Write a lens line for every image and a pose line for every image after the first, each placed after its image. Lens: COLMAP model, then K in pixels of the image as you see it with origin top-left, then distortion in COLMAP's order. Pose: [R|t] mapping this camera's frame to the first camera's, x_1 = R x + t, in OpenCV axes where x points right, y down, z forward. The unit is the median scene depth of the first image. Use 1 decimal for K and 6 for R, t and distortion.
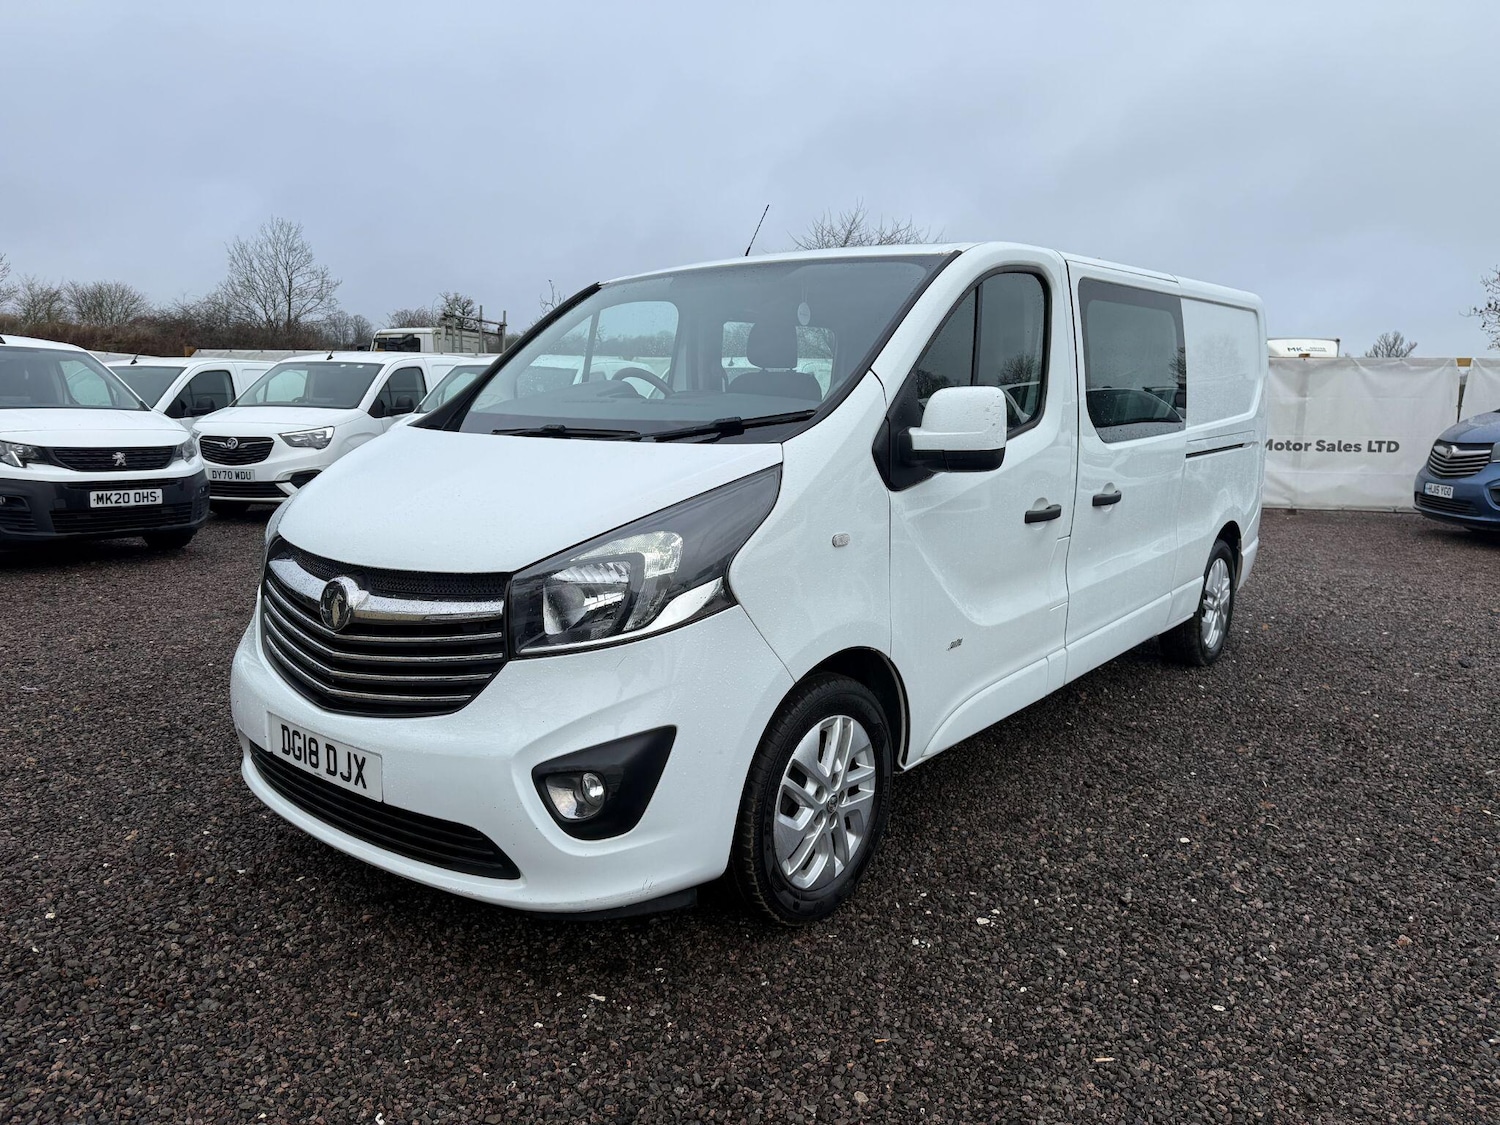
lens RADIAL K [[1050.2, 0, 755.3], [0, 1050.2, 588.5], [0, 0, 1]] dist [0.039565, -0.042326]
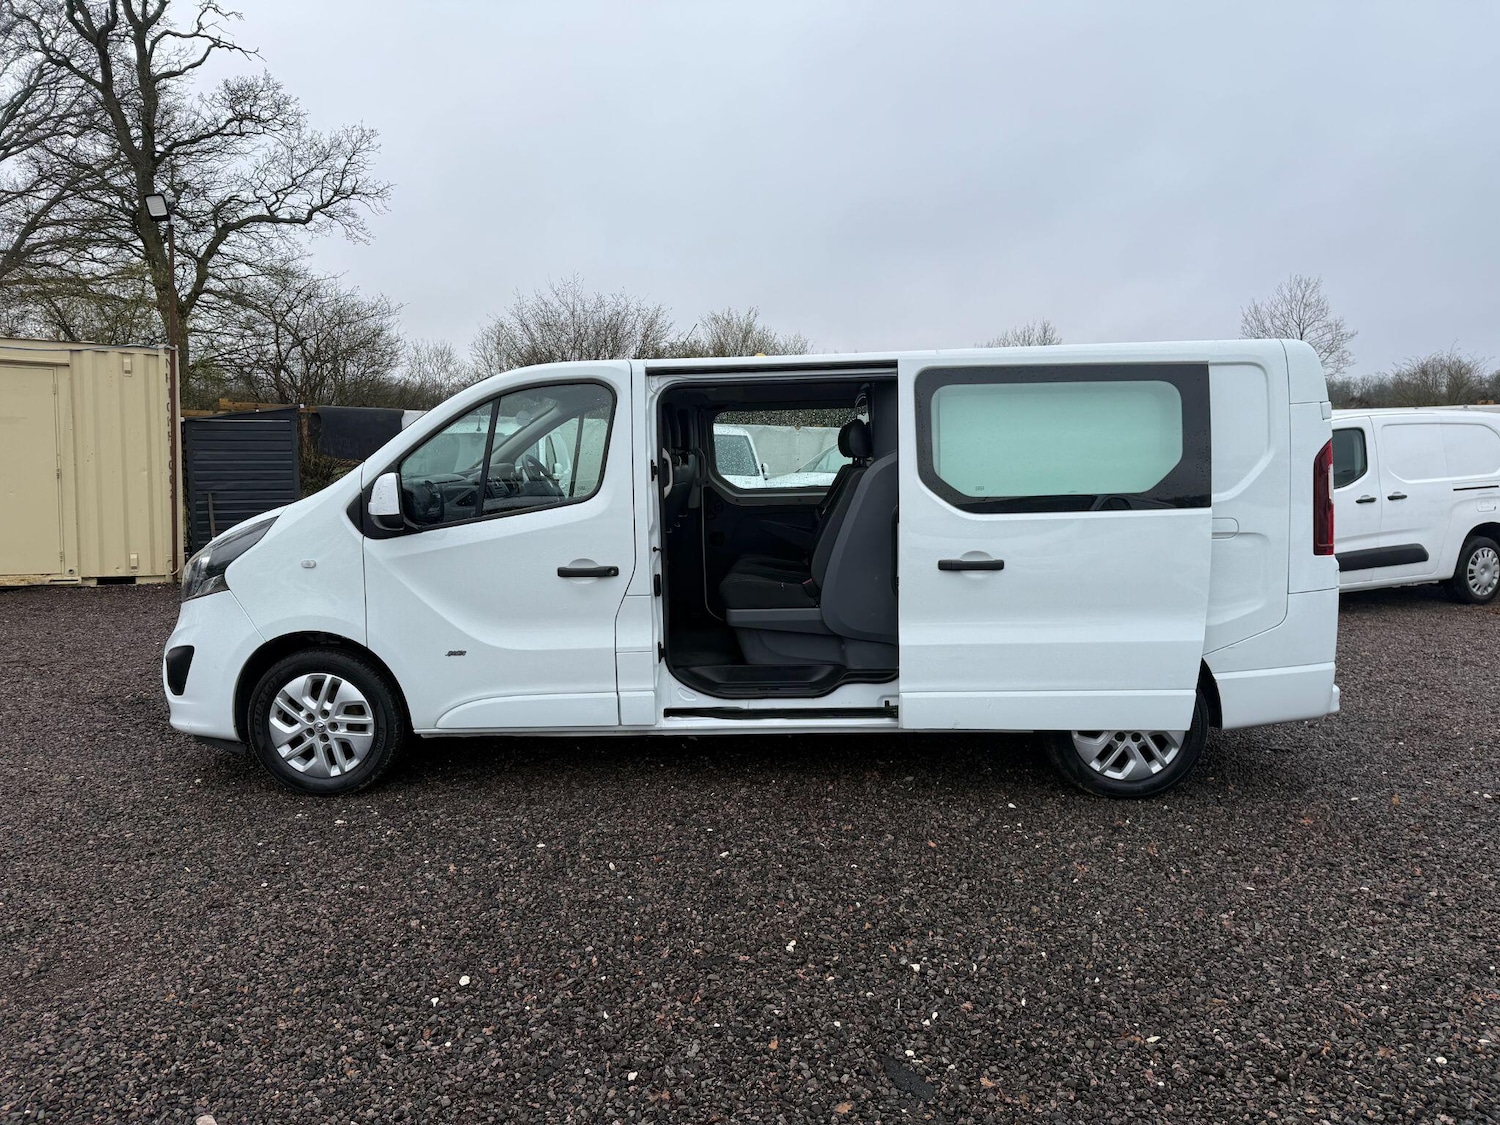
lens RADIAL K [[1068.3, 0, 745.4], [0, 1068.3, 558.6], [0, 0, 1]] dist [0.037504, -0.043365]
pose [[0.587683, 0.072351, -0.805850, 1.597264], [-0.137064, 0.990501, -0.011027, -0.111822], [0.797397, 0.116933, 0.592017, 0.463670]]
